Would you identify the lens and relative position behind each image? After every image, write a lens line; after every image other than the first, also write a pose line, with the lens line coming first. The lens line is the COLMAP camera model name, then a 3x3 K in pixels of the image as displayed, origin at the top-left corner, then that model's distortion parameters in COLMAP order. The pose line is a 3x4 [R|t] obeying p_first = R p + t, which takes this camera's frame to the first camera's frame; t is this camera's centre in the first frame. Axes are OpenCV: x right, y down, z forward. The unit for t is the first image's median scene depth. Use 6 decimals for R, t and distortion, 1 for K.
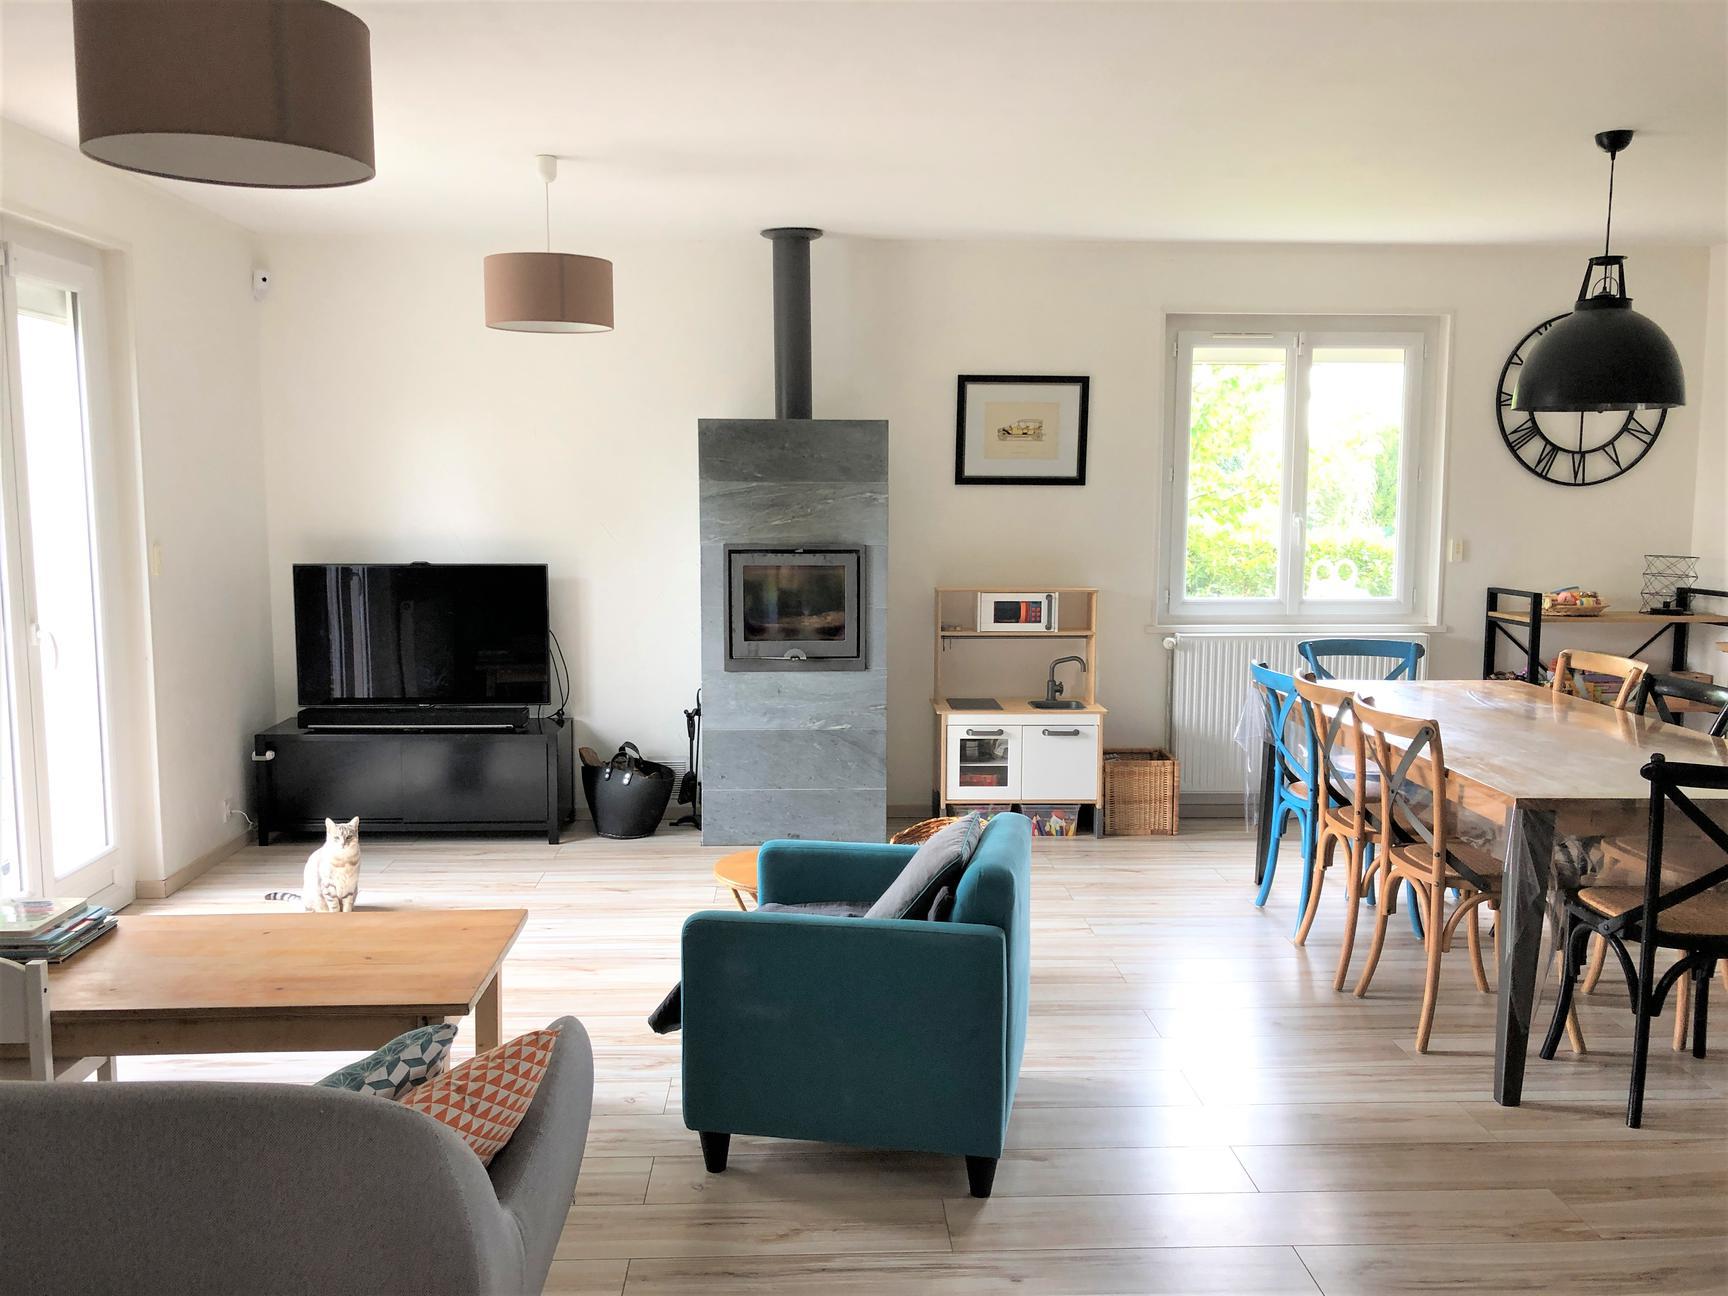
lens RADIAL K [[1414.9, 0, 862.2], [0, 1414.9, 644.5], [0, 0, 1]] dist [0.058475, -0.080239]
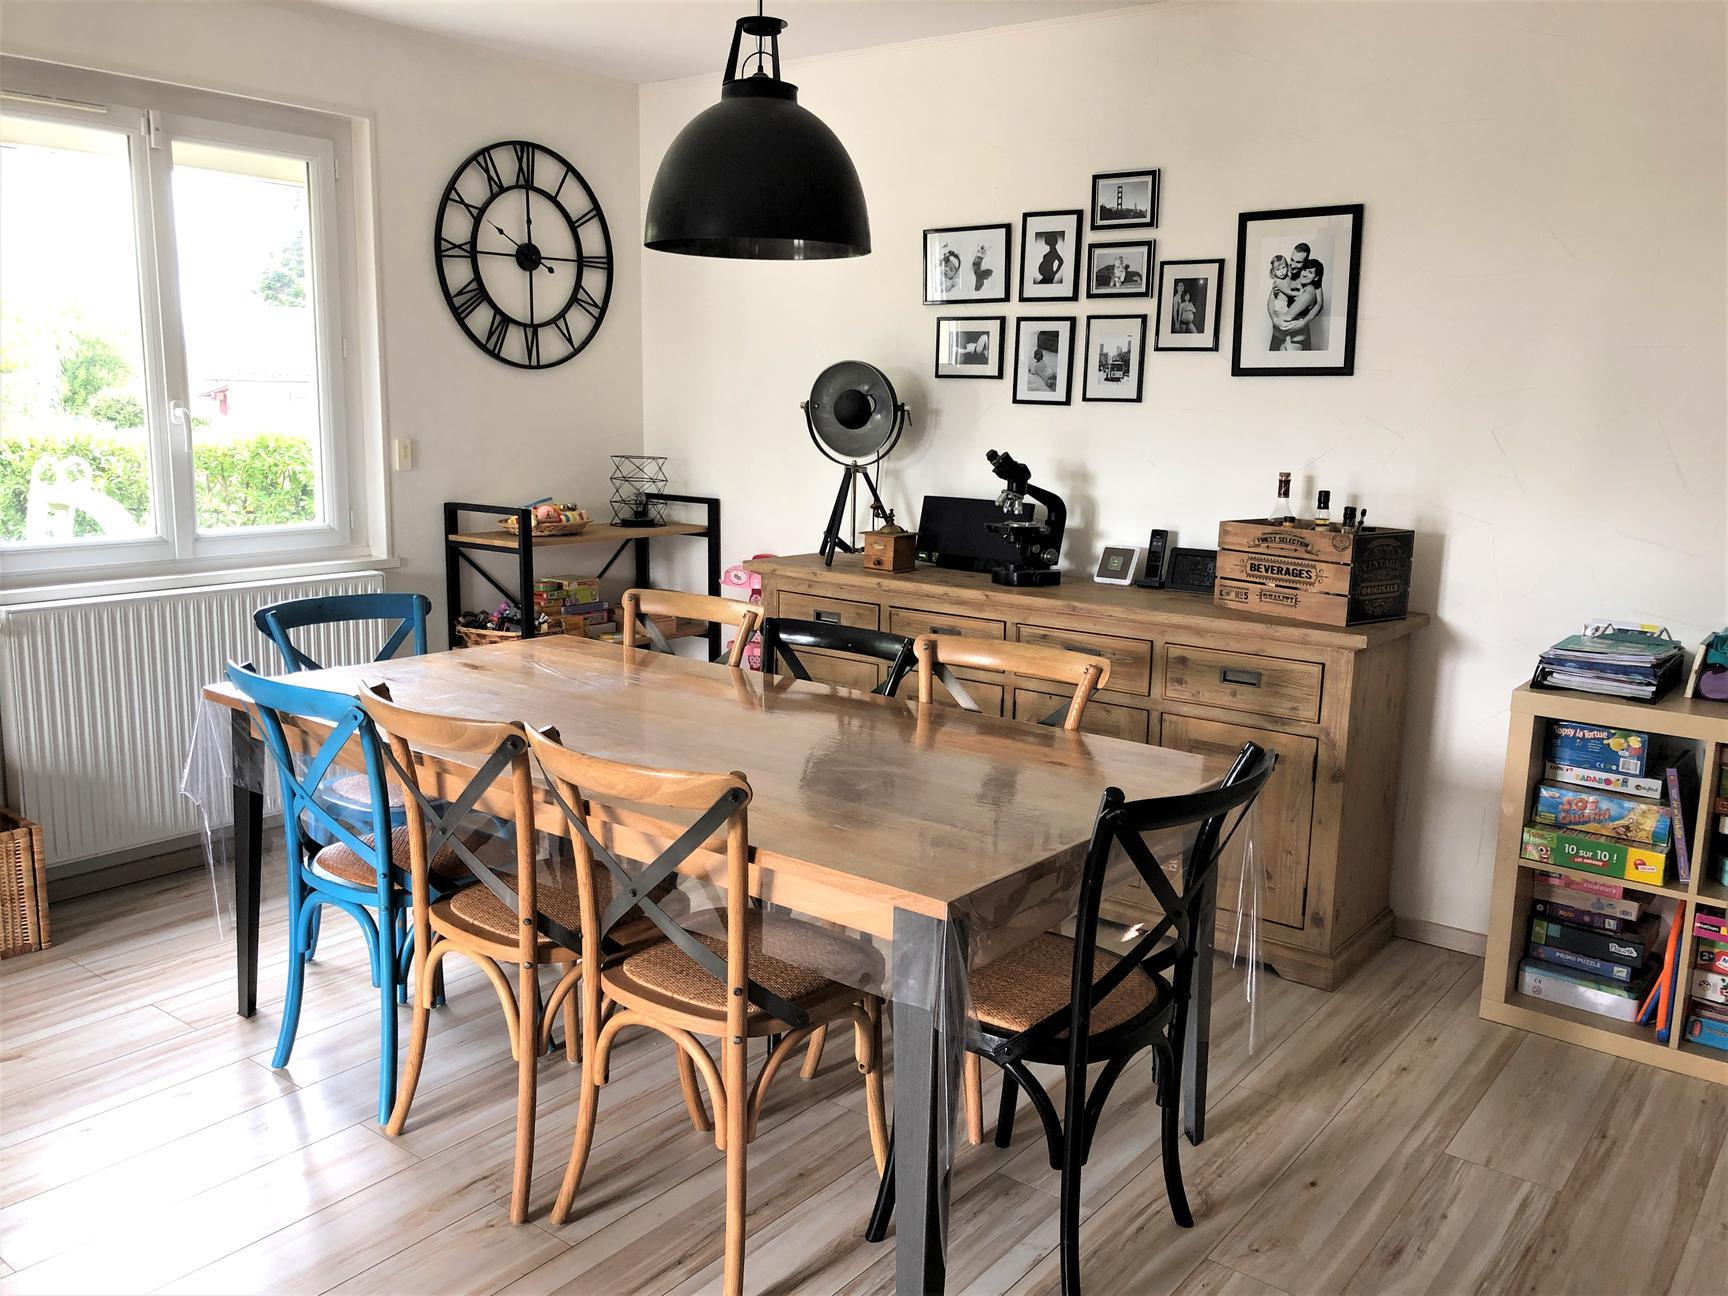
lens RADIAL K [[1421.2, 0, 860.5], [0, 1421.2, 636.4], [0, 0, 1]] dist [0.042902, -0.057867]
pose [[0.647412, -0.119526, 0.752709, 0.006728], [0.065320, 0.992694, 0.101452, -0.034202], [-0.759336, -0.016514, 0.650489, 0.367394]]
